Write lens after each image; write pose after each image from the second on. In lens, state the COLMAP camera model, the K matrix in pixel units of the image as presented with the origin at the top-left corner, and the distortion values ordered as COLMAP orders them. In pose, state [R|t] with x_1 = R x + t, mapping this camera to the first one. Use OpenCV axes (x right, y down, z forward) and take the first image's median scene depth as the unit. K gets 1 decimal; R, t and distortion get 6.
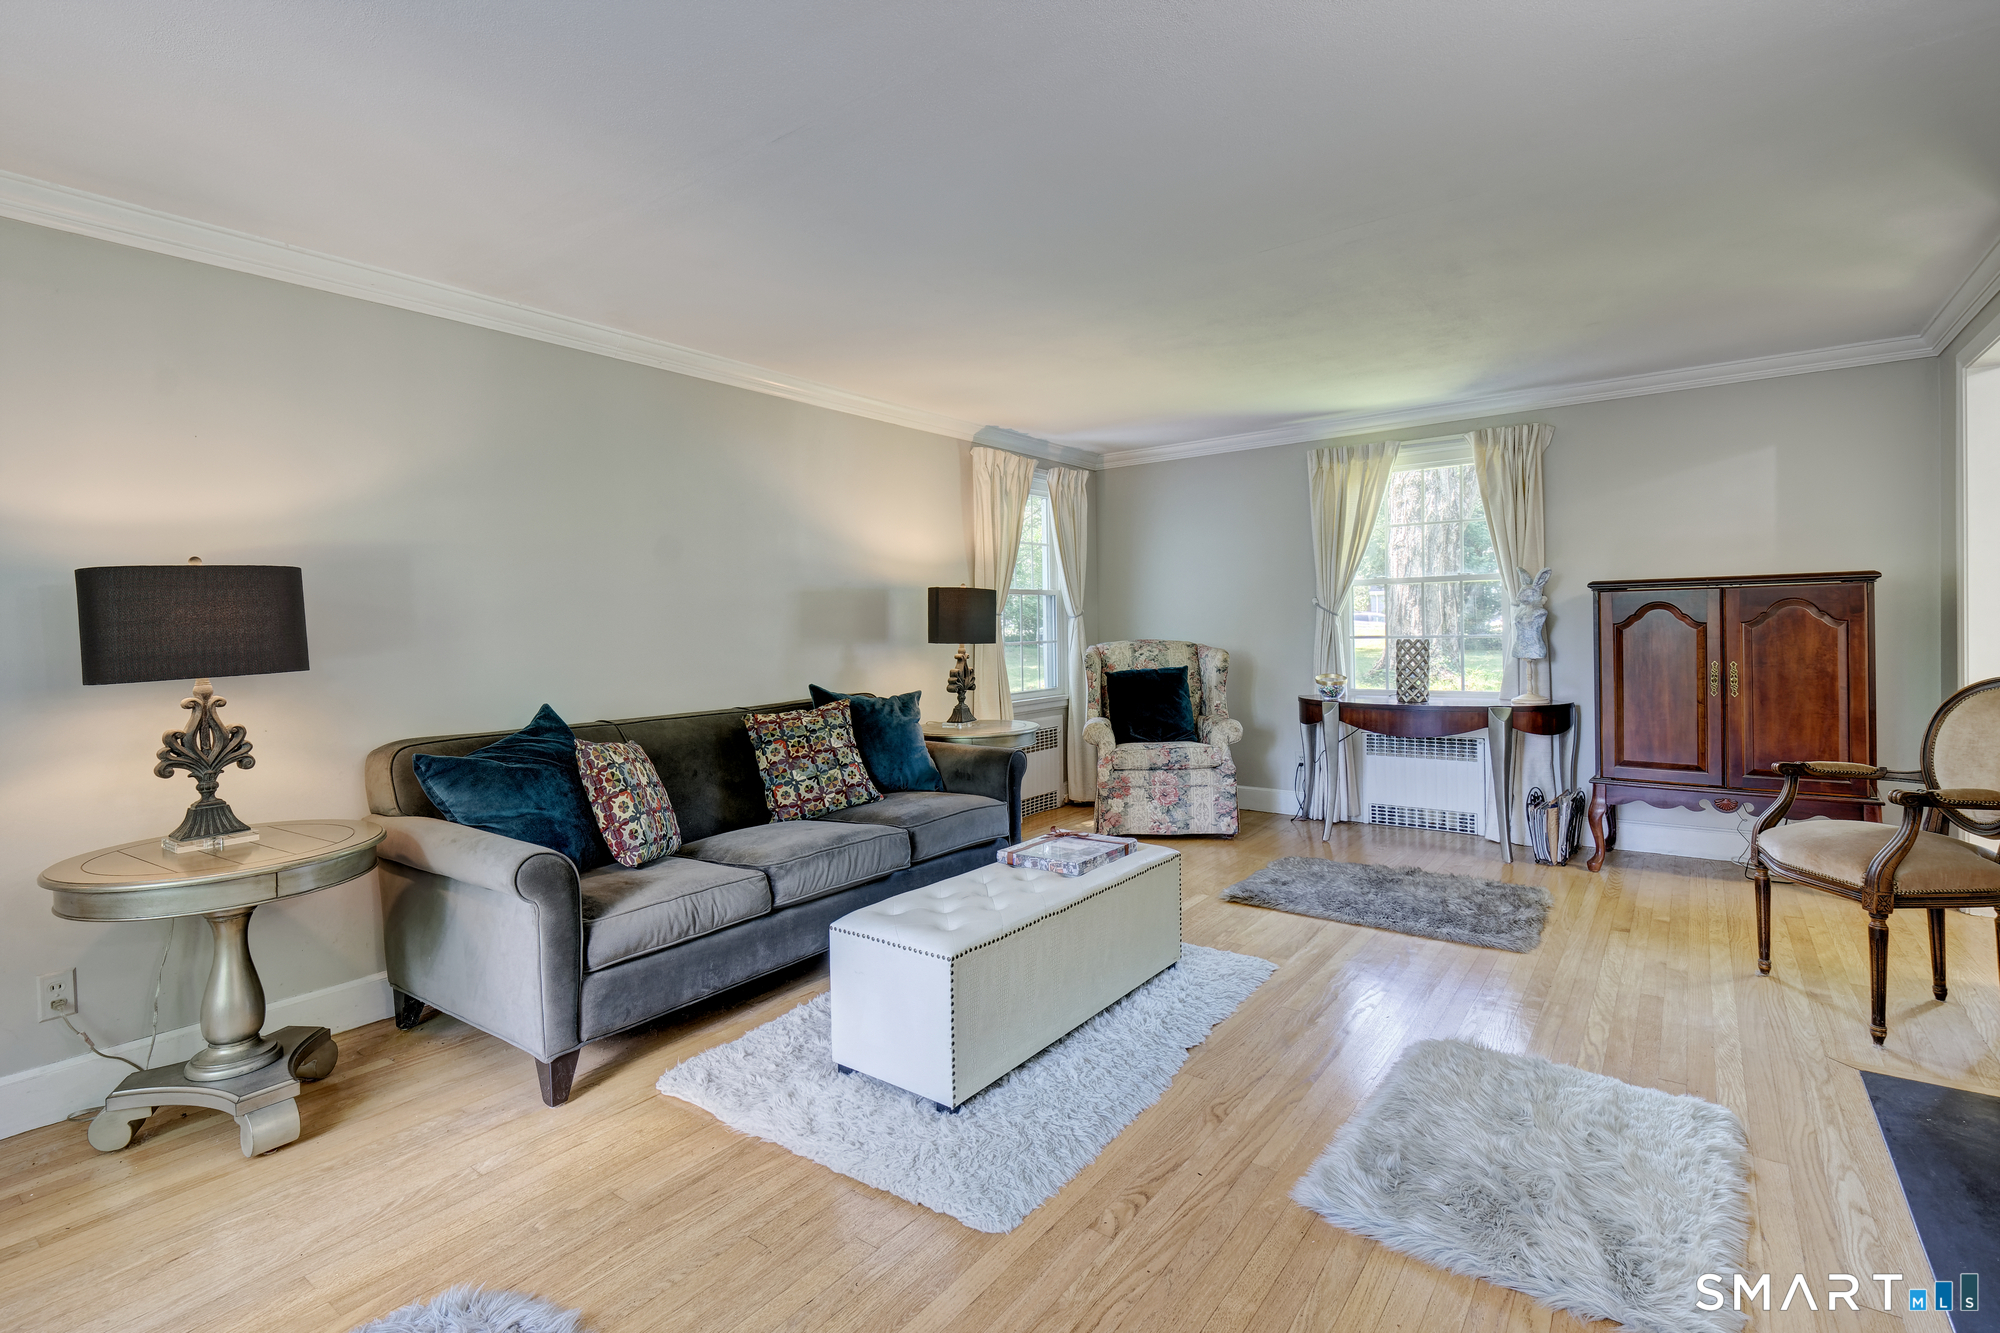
lens RADIAL K [[971.3, 0, 989.6], [0, 971.3, 628.2], [0, 0, 1]] dist [0.011991, -0.009275]
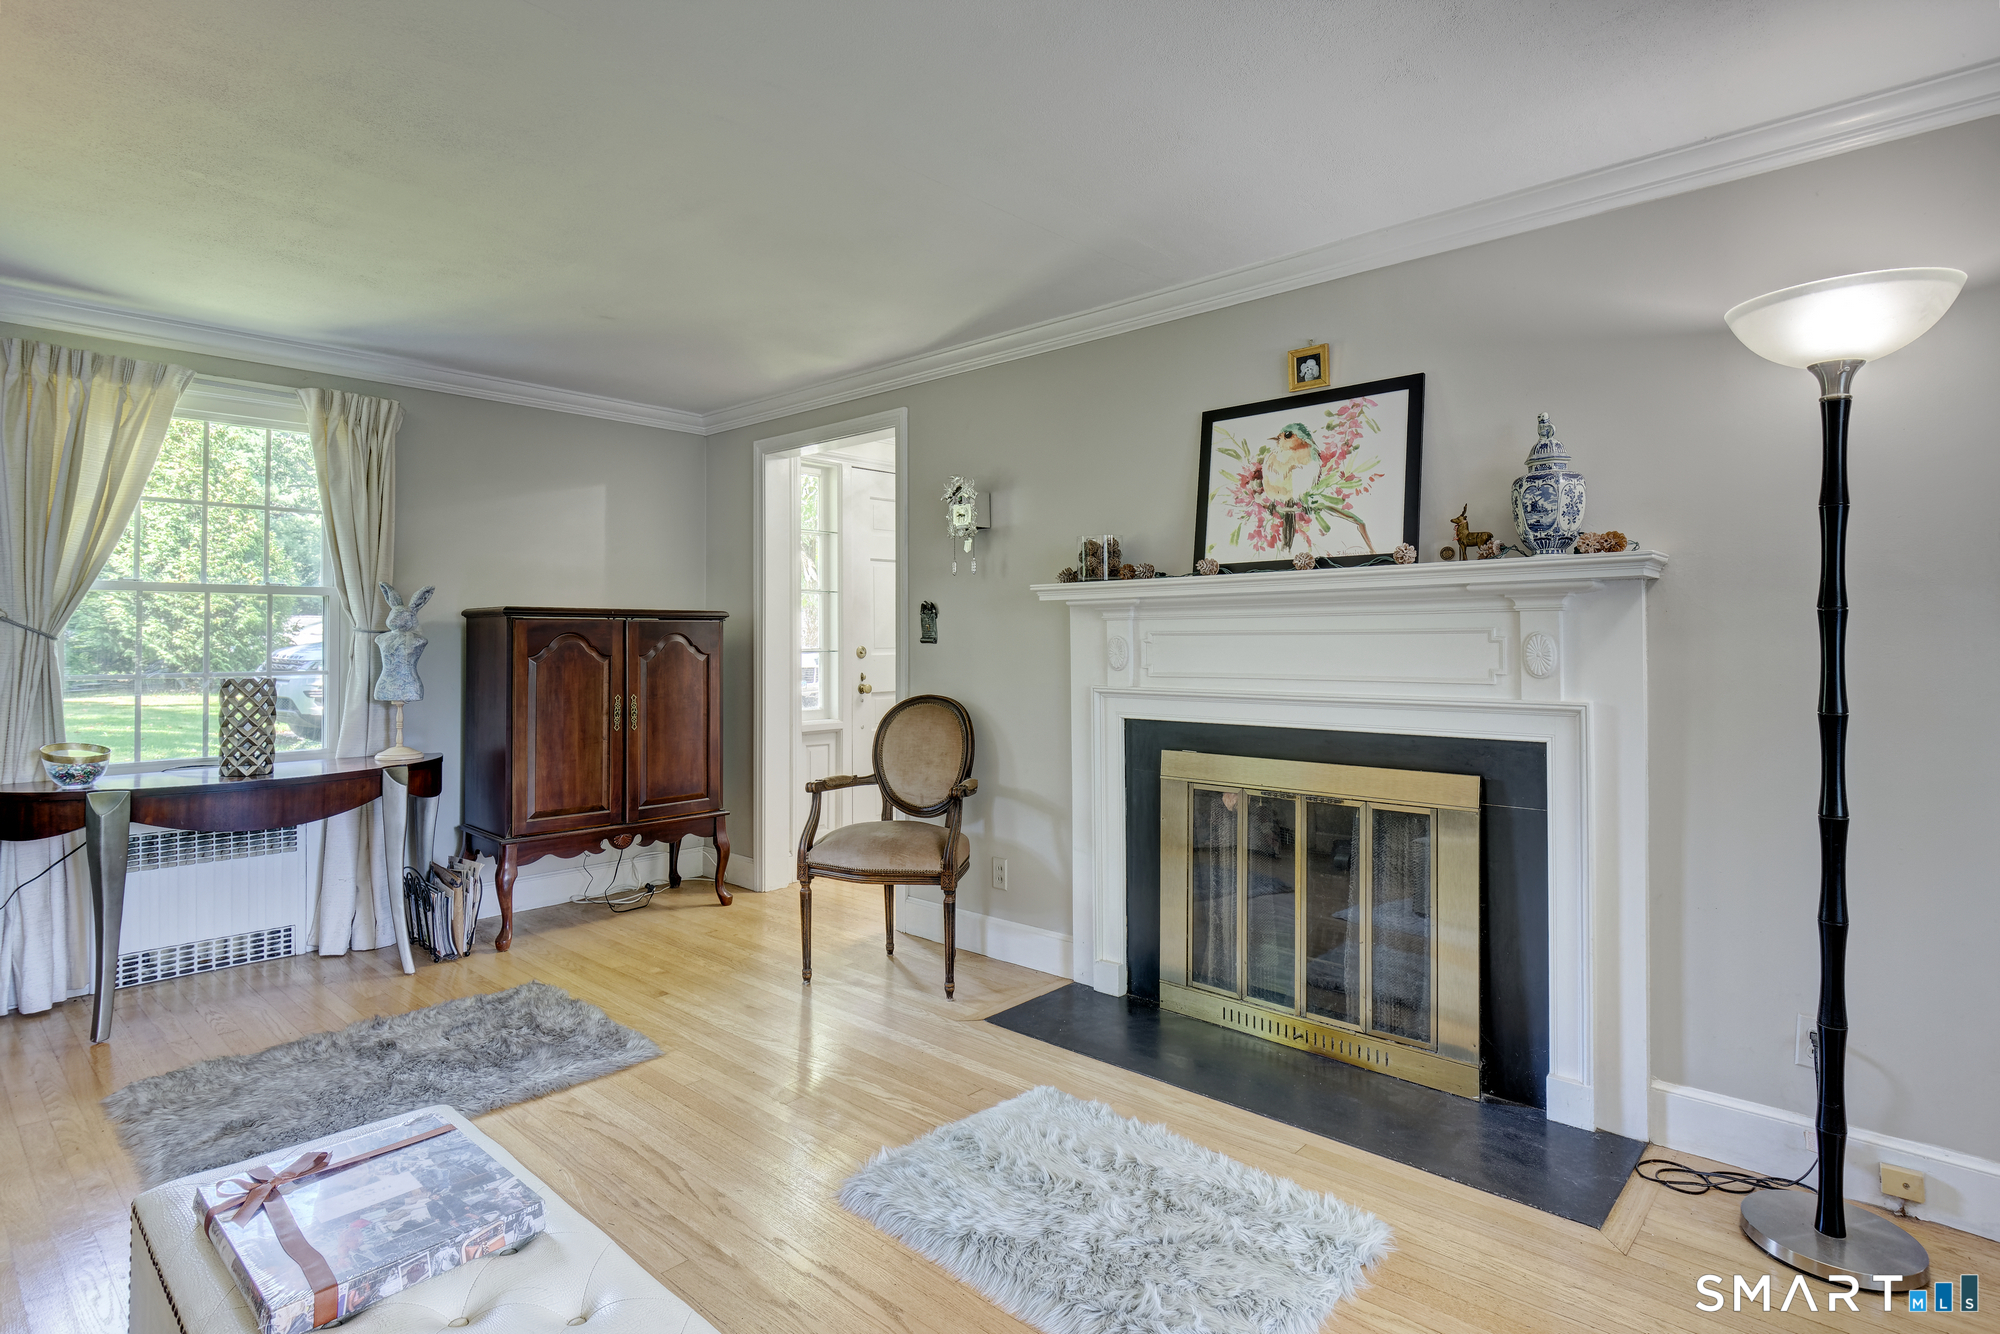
lens RADIAL K [[1027.1, 0, 1005.1], [0, 1027.1, 621.2], [0, 0, 1]] dist [-0.004168, -0.001899]
pose [[0.089546, 0.036719, 0.995306, -0.216477], [0.003005, 0.999306, -0.037137, -0.000444], [-0.995978, 0.006316, 0.089373, 0.453129]]
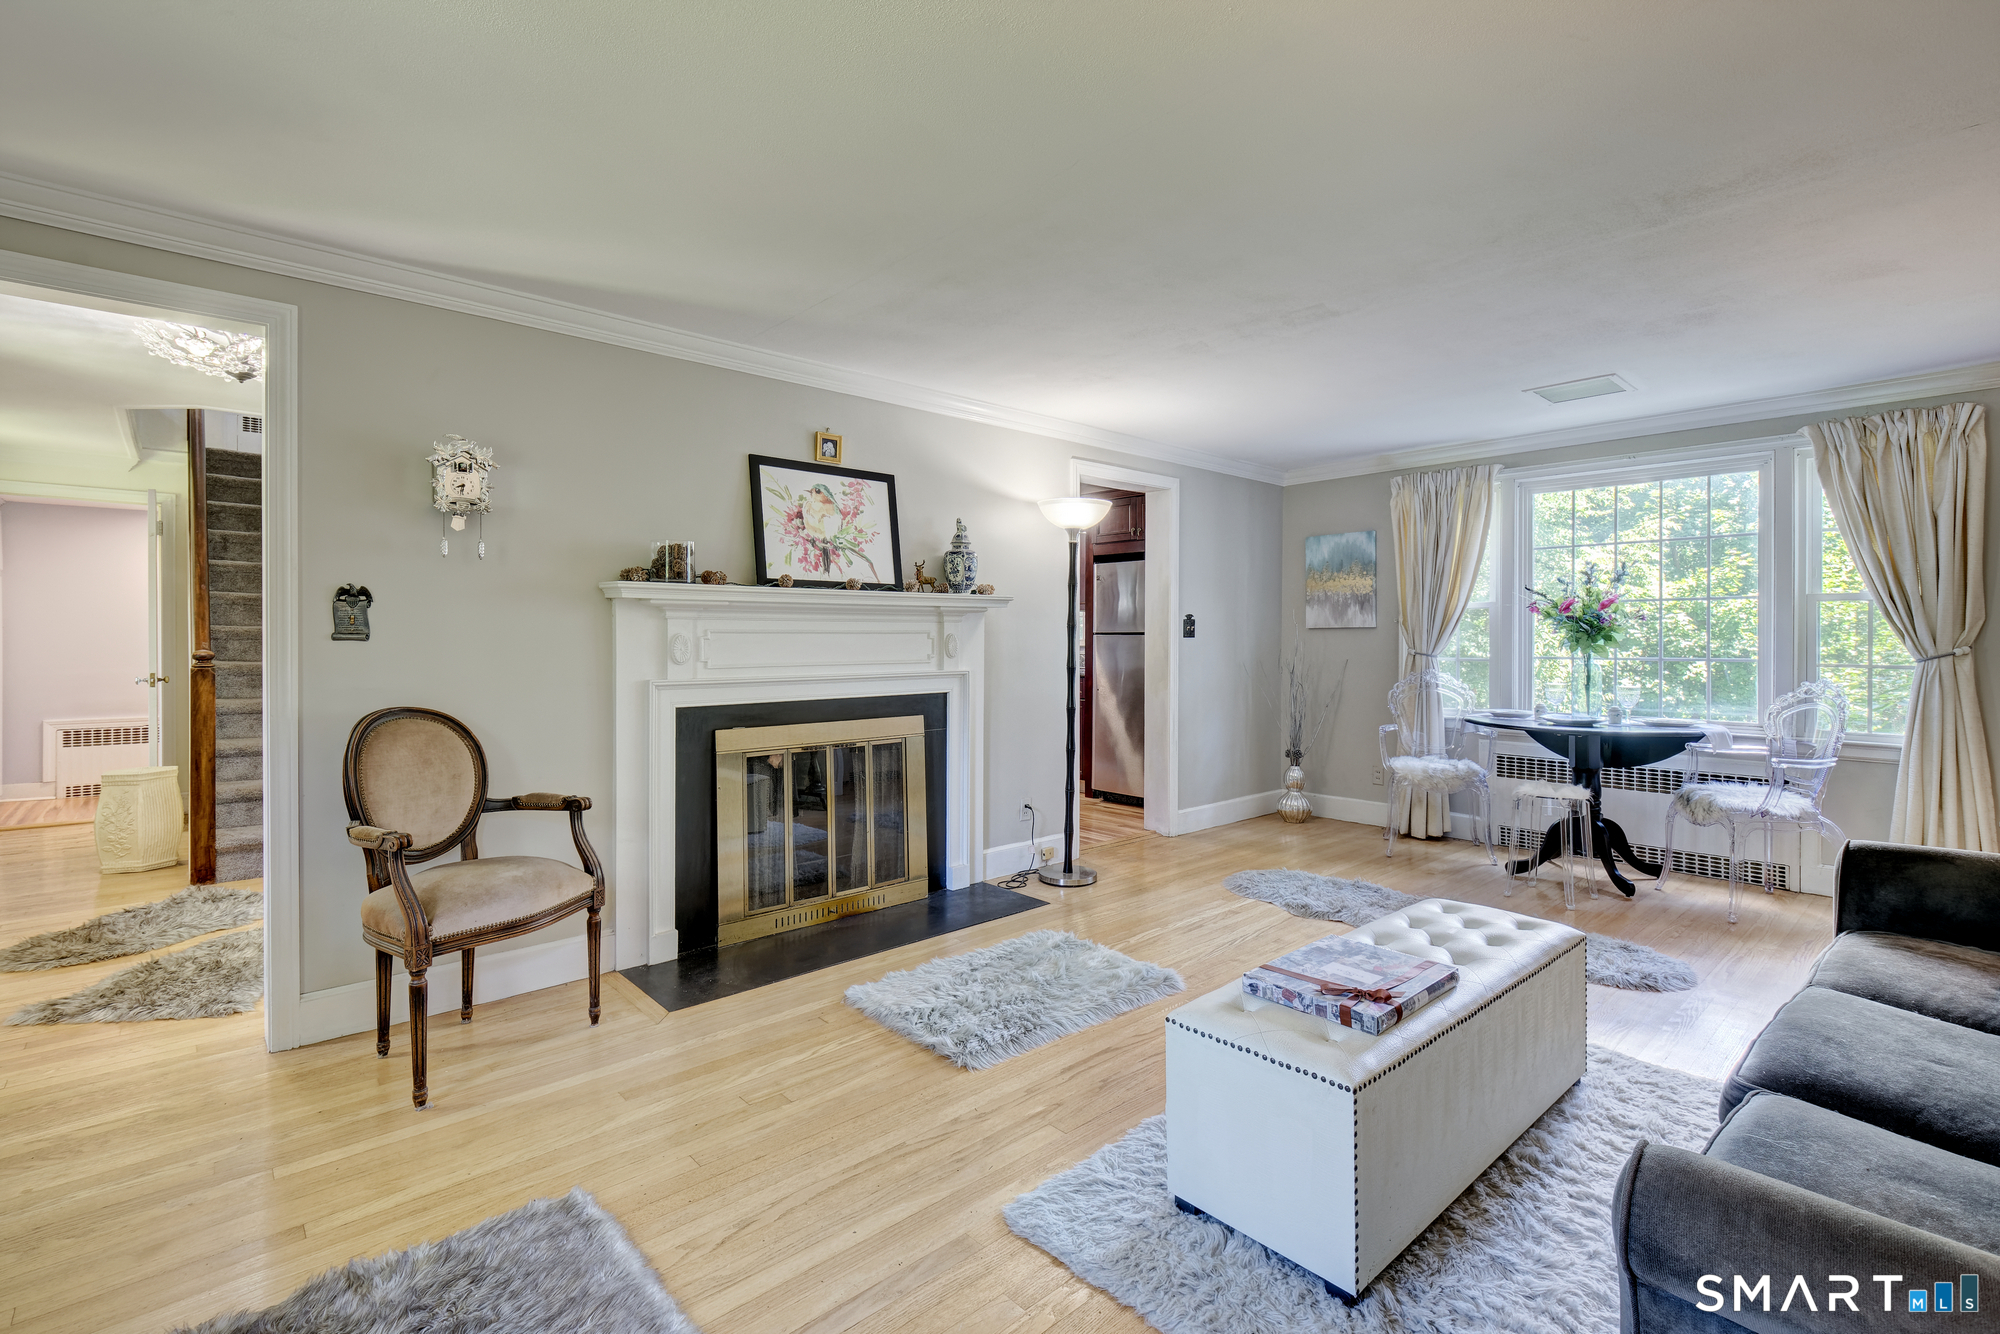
lens RADIAL K [[888.7, 0, 1011.3], [0, 888.7, 648.4], [0, 0, 1]] dist [0.000055, -0.001295]
pose [[-0.982953, 0.020364, 0.182728, 0.122426], [0.022091, 0.999728, 0.007420, -0.004368], [-0.182527, 0.011331, -0.983136, 1.060570]]
